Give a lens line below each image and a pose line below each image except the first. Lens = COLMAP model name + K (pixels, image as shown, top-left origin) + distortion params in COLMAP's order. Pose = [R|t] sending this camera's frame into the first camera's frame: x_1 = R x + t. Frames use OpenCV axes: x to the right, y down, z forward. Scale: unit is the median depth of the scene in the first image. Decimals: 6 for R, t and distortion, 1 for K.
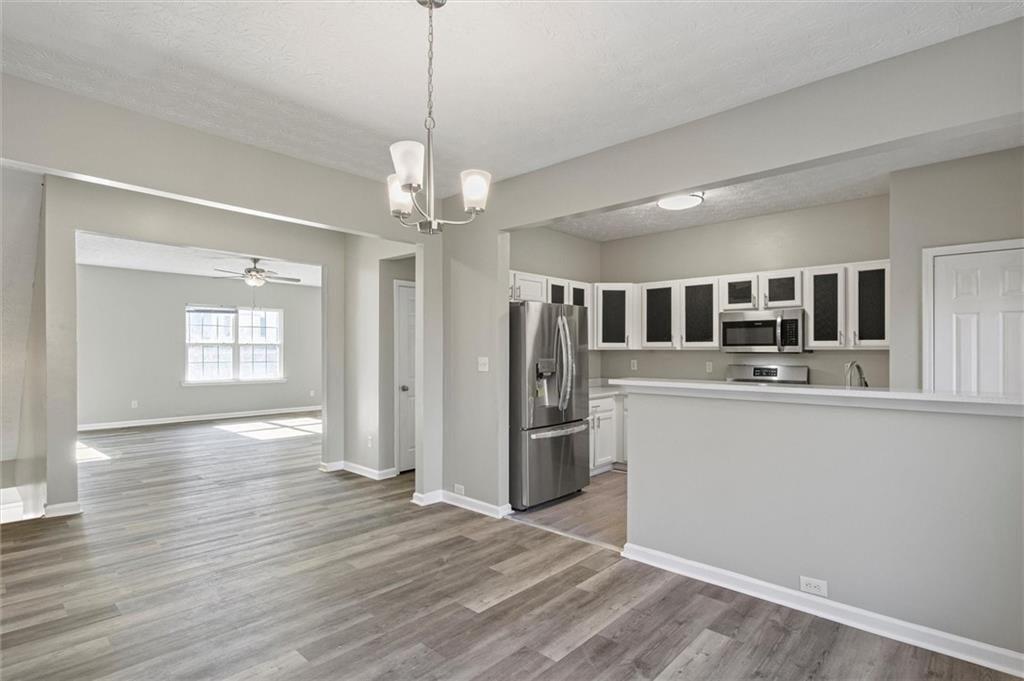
lens RADIAL K [[513.1, 0, 510.2], [0, 513.1, 348.5], [0, 0, 1]] dist [-0.012613, -0.001654]
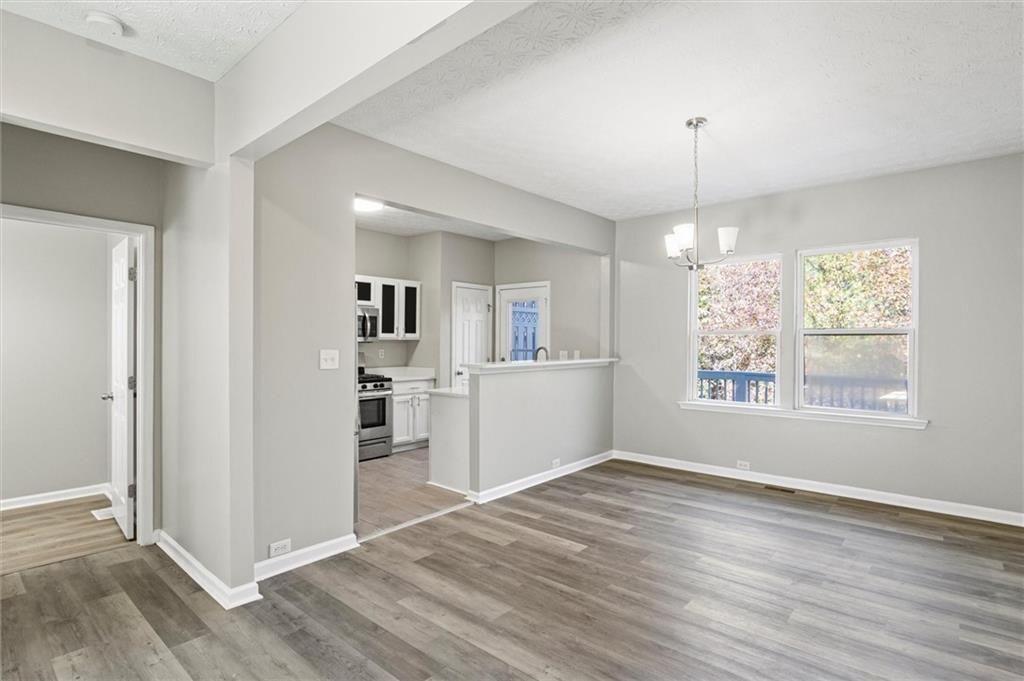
lens RADIAL K [[513.1, 0, 510.6], [0, 513.1, 347.4], [0, 0, 1]] dist [-0.012613, -0.001654]
pose [[-0.038084, -0.015450, 0.999155, -0.843525], [-0.008574, 0.999849, 0.015134, -0.000898], [-0.999238, -0.007990, -0.038211, 0.788528]]
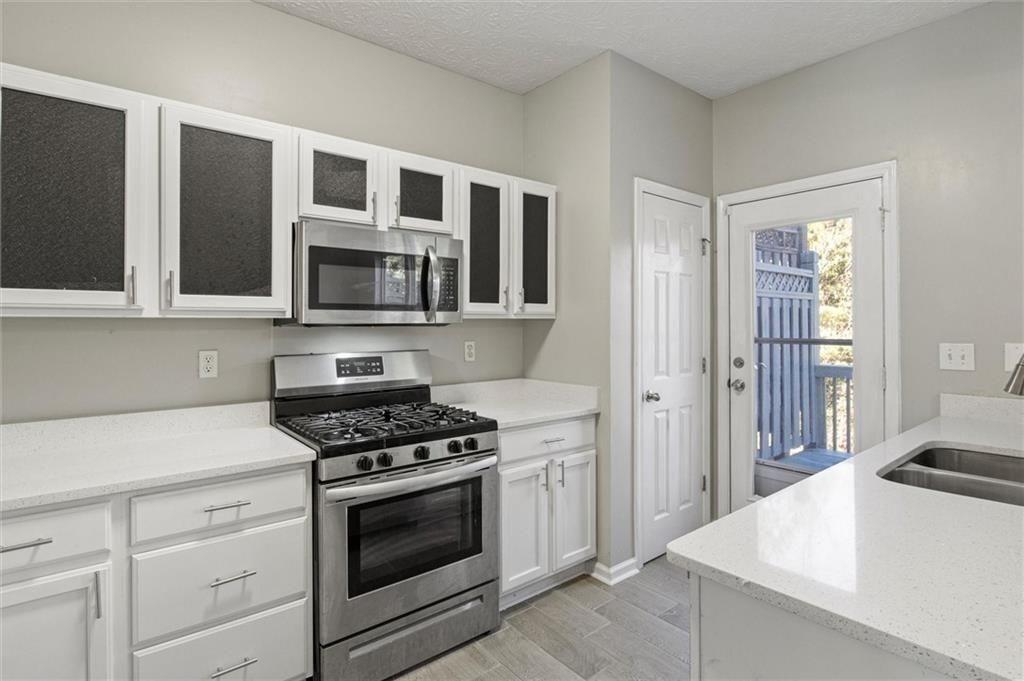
lens RADIAL K [[513.1, 0, 504.9], [0, 513.1, 330.3], [0, 0, 1]] dist [-0.012613, -0.001654]
pose [[0.143736, -0.011859, 0.989545, 0.064228], [0.002027, 0.999930, 0.011689, 0.009441], [-0.989614, 0.000326, 0.143750, 0.977992]]
